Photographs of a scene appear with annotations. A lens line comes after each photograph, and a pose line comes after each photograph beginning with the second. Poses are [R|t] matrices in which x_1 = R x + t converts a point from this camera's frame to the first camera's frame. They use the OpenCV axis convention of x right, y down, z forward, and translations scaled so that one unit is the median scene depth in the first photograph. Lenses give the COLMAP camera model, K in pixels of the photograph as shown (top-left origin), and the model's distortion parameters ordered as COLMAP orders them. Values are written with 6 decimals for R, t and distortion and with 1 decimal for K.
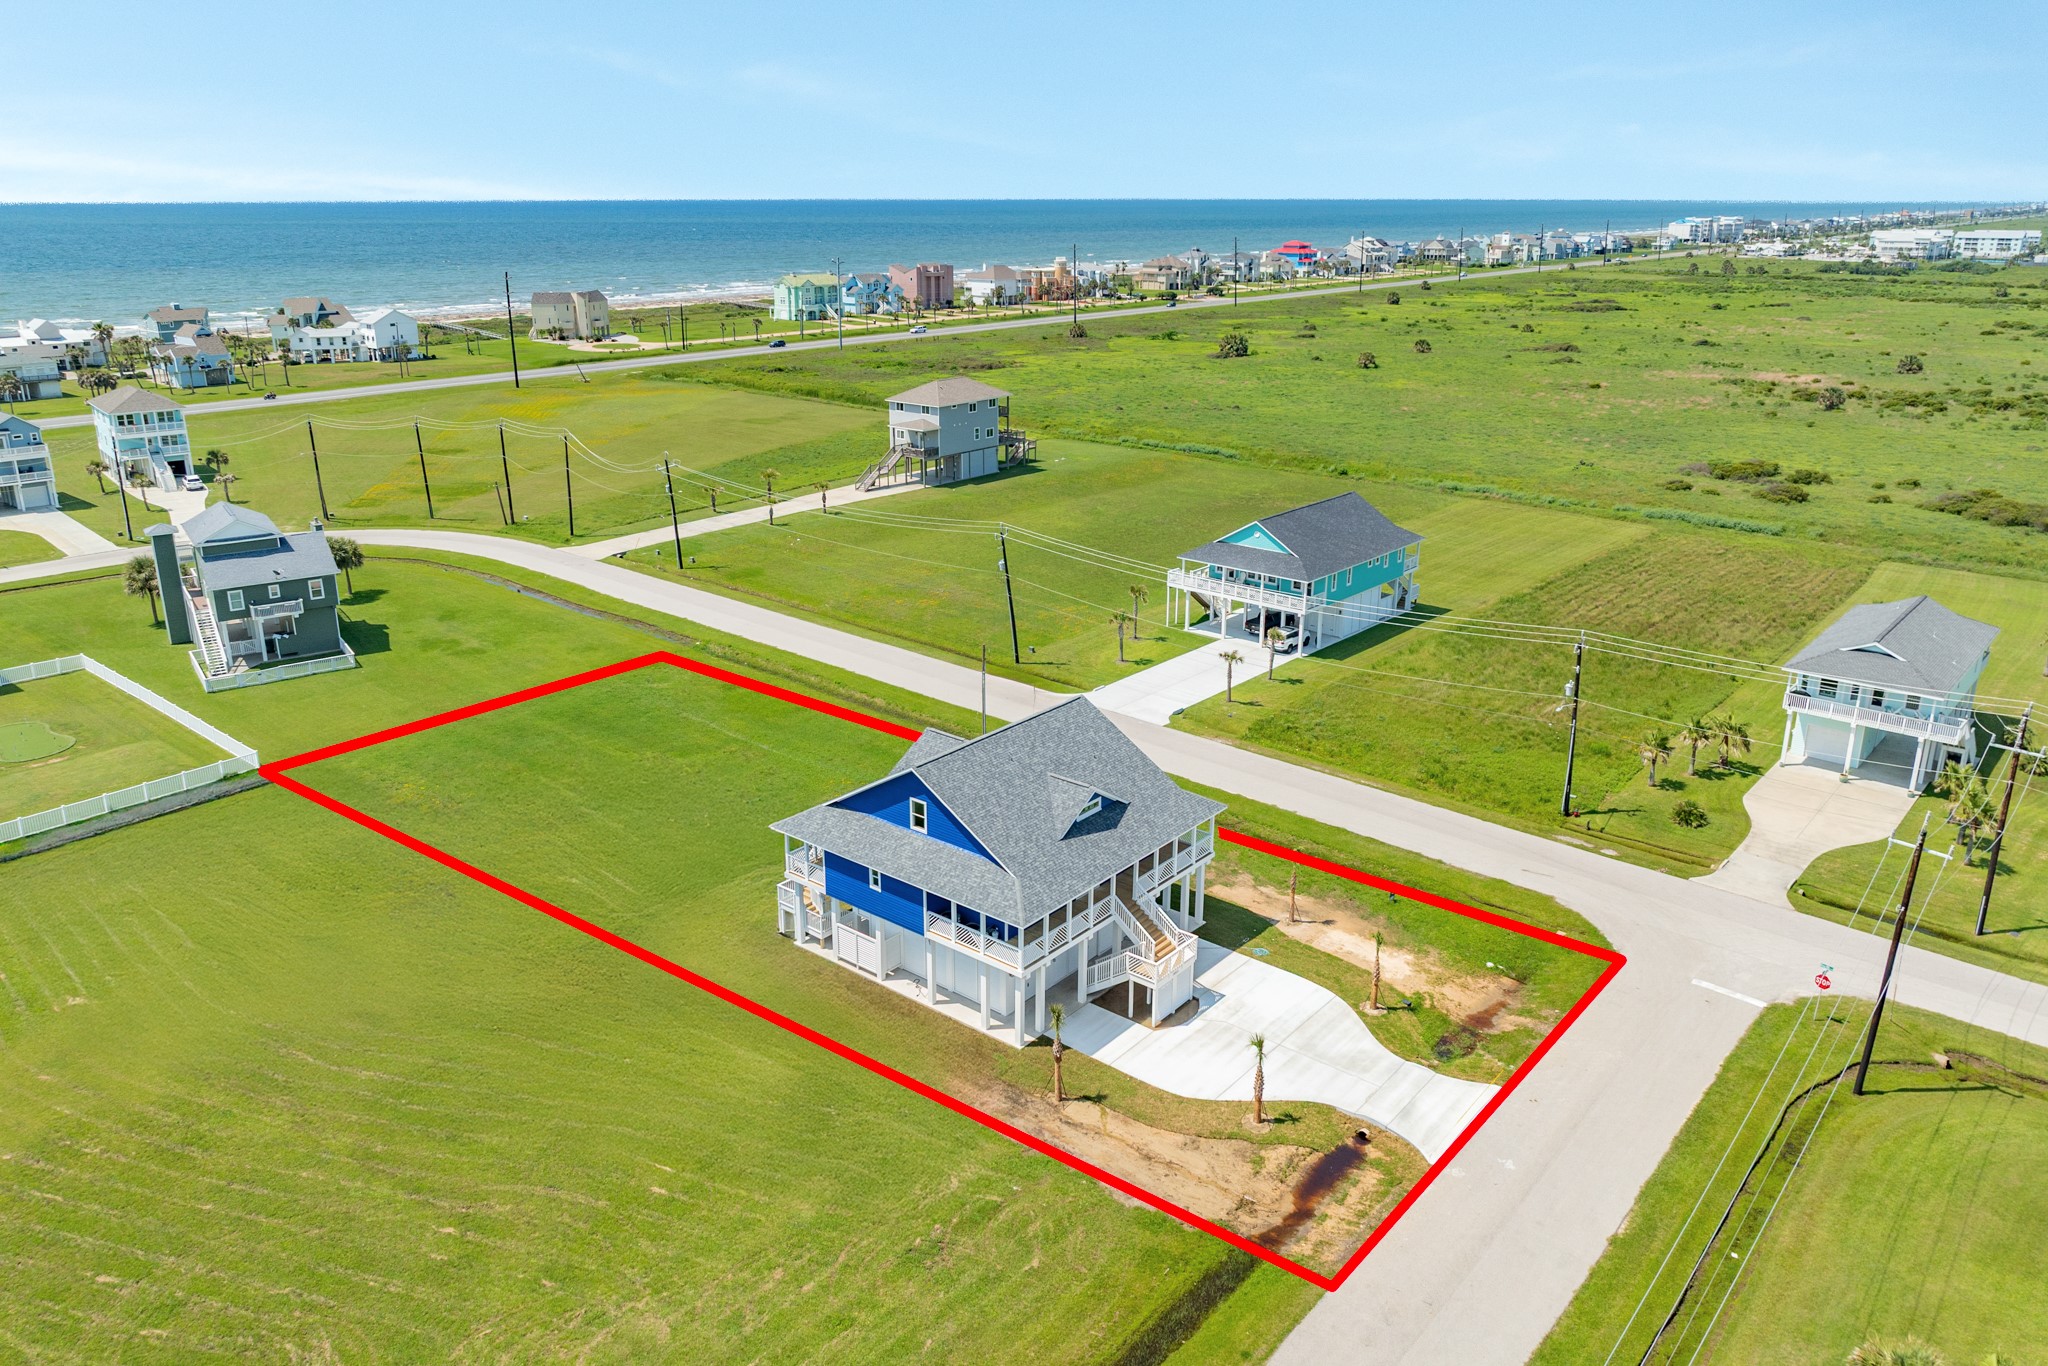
lens RADIAL K [[1423.7, 0, 1029.0], [0, 1423.7, 662.4], [0, 0, 1]] dist [-0.004157, 0.000795]
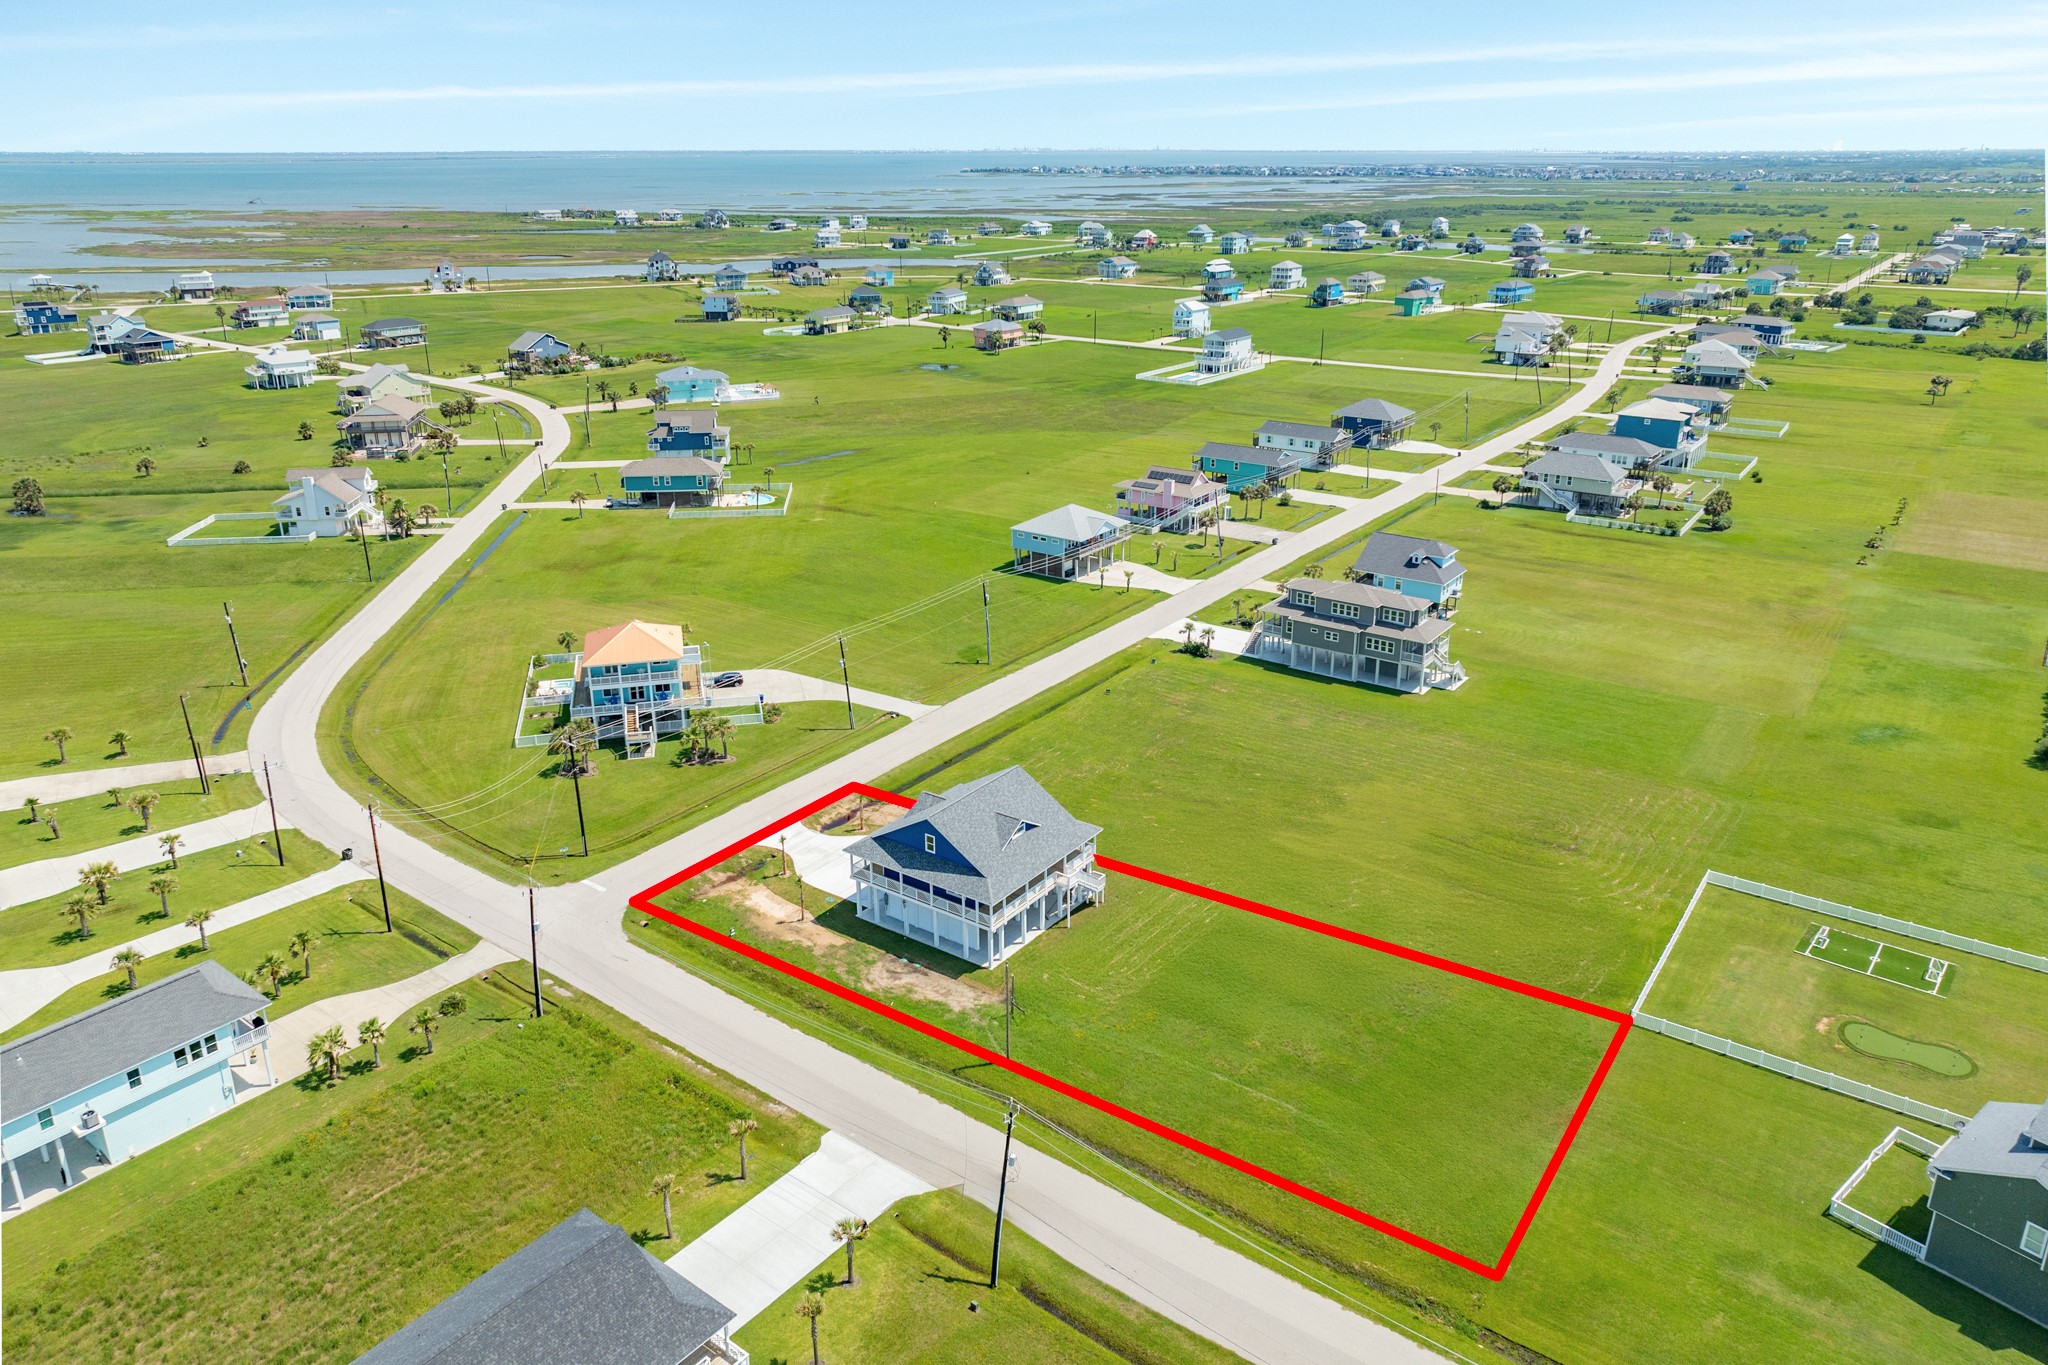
lens RADIAL K [[1423.7, 0, 1029.0], [0, 1423.7, 661.9], [0, 0, 1]] dist [-0.004157, 0.000795]
pose [[-0.997733, 0.023465, -0.063066, 0.012477], [-0.020702, 0.784731, 0.619490, -0.719260], [0.064026, 0.619392, -0.782467, 1.403401]]
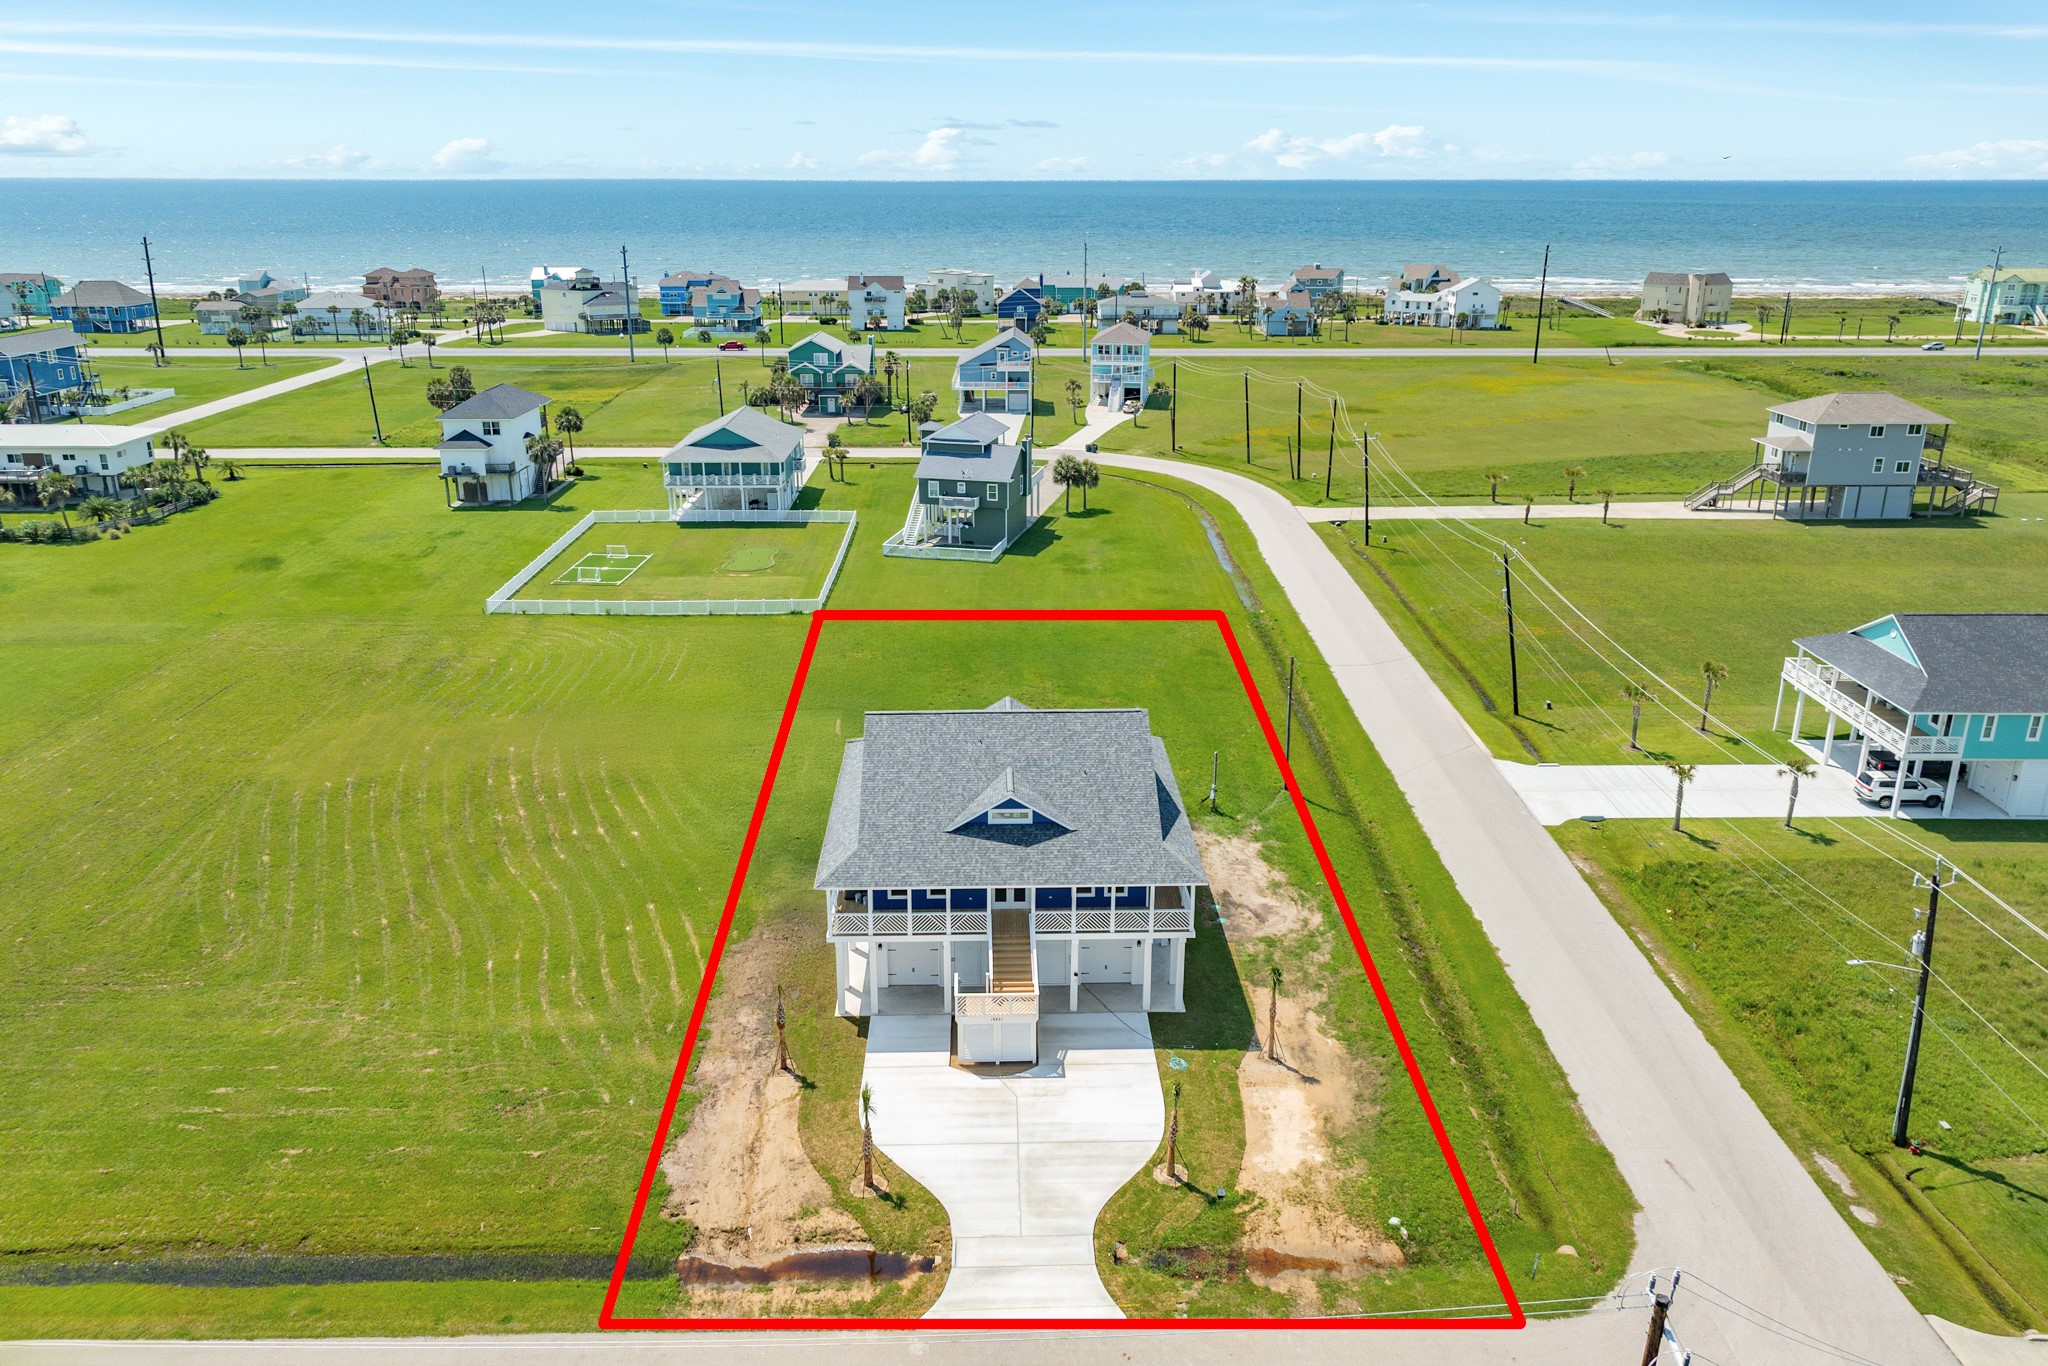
lens RADIAL K [[1423.7, 0, 1029.0], [0, 1423.7, 662.4], [0, 0, 1]] dist [-0.004157, 0.000795]
pose [[0.658395, 0.244688, -0.711789, 0.397607], [-0.235969, 0.965109, 0.113503, -0.057355], [0.714727, 0.093230, 0.693162, 0.222150]]
